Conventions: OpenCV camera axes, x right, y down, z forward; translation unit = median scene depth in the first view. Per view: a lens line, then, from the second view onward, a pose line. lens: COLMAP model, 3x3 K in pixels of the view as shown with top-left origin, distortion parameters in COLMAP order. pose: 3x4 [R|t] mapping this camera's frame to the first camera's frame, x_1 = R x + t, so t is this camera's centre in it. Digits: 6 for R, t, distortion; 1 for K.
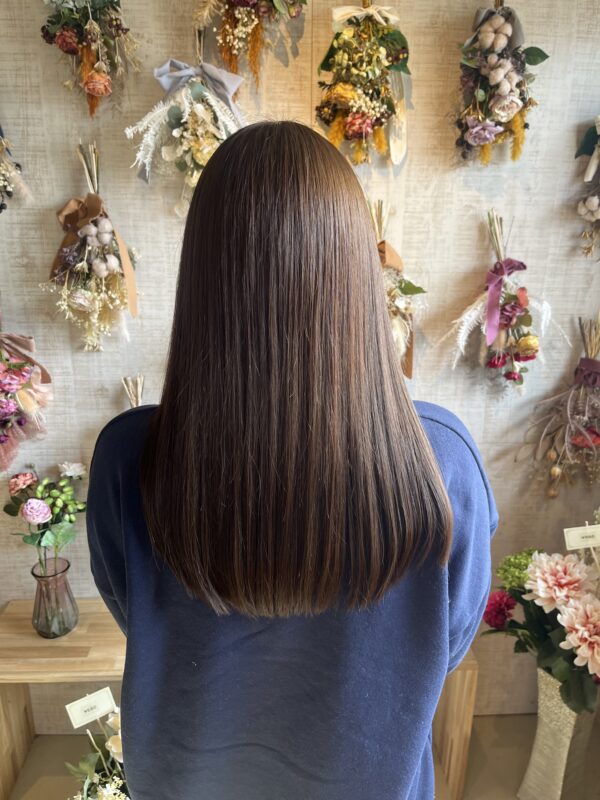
lens RADIAL K [[611.4, 0, 298.9], [0, 611.4, 394.7], [0, 0, 1]] dist [0.067242, -0.103295]
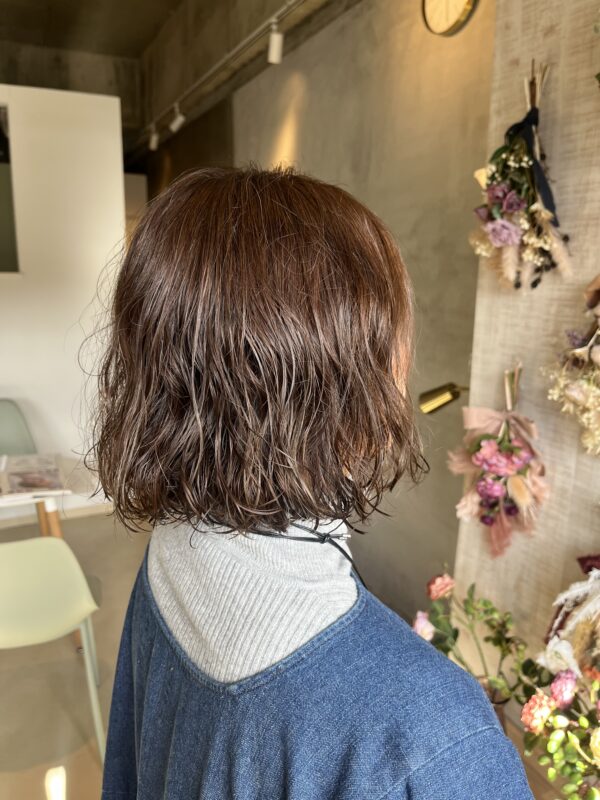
lens RADIAL K [[611.4, 0, 308.3], [0, 611.4, 394.9], [0, 0, 1]] dist [0.067242, -0.103295]
pose [[0.400969, 0.178050, -0.898622, 0.240220], [-0.276459, 0.958715, 0.066599, -0.106228], [0.873381, 0.221728, 0.433639, 0.332699]]
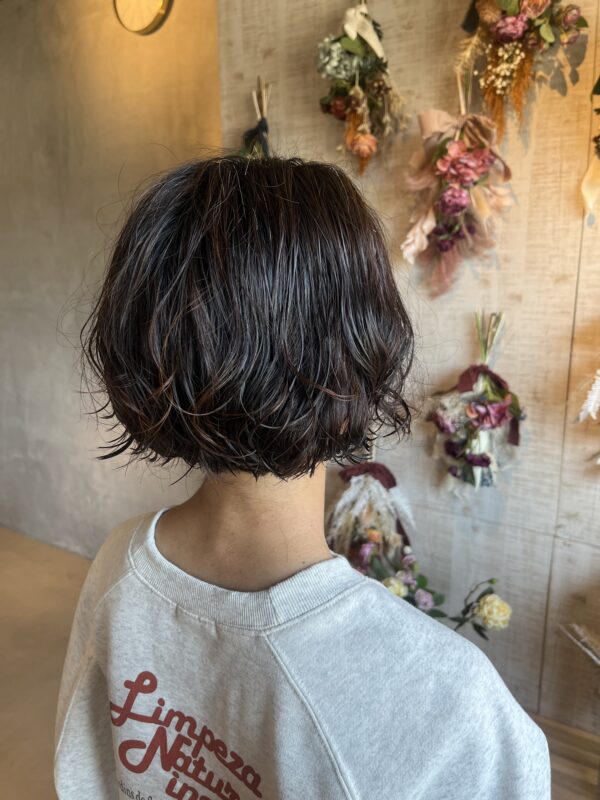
lens RADIAL K [[611.4, 0, 300.2], [0, 611.4, 399.1], [0, 0, 1]] dist [0.067242, -0.103295]
pose [[0.802620, 0.114783, -0.585343, 0.238354], [-0.159058, 0.986964, -0.024561, -0.029259], [0.574893, 0.112817, 0.810413, 0.124562]]
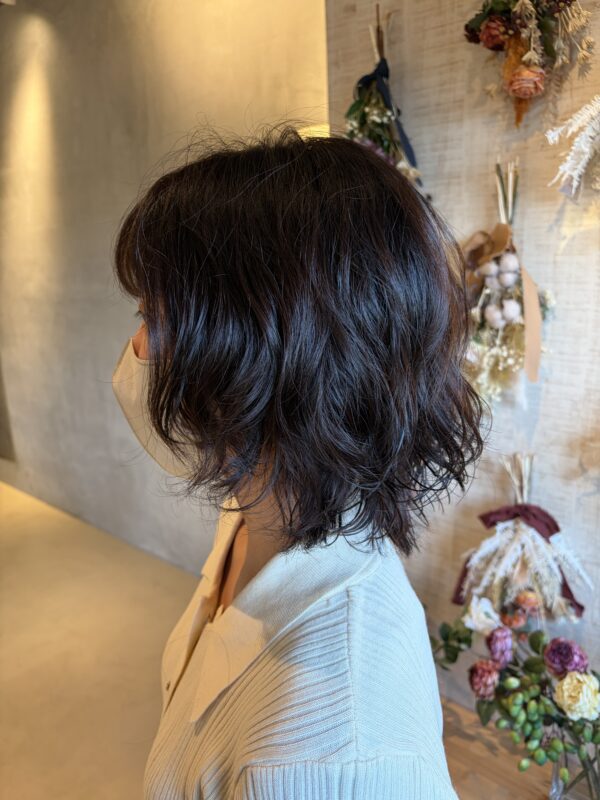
lens RADIAL K [[612.3, 0, 296.2], [0, 612.3, 404.5], [0, 0, 1]] dist [0.040888, -0.060180]
pose [[0.718338, 0.141608, -0.681129, 0.045980], [-0.158135, 0.986672, 0.038358, -0.083287], [0.677483, 0.080156, 0.731158, 0.256232]]
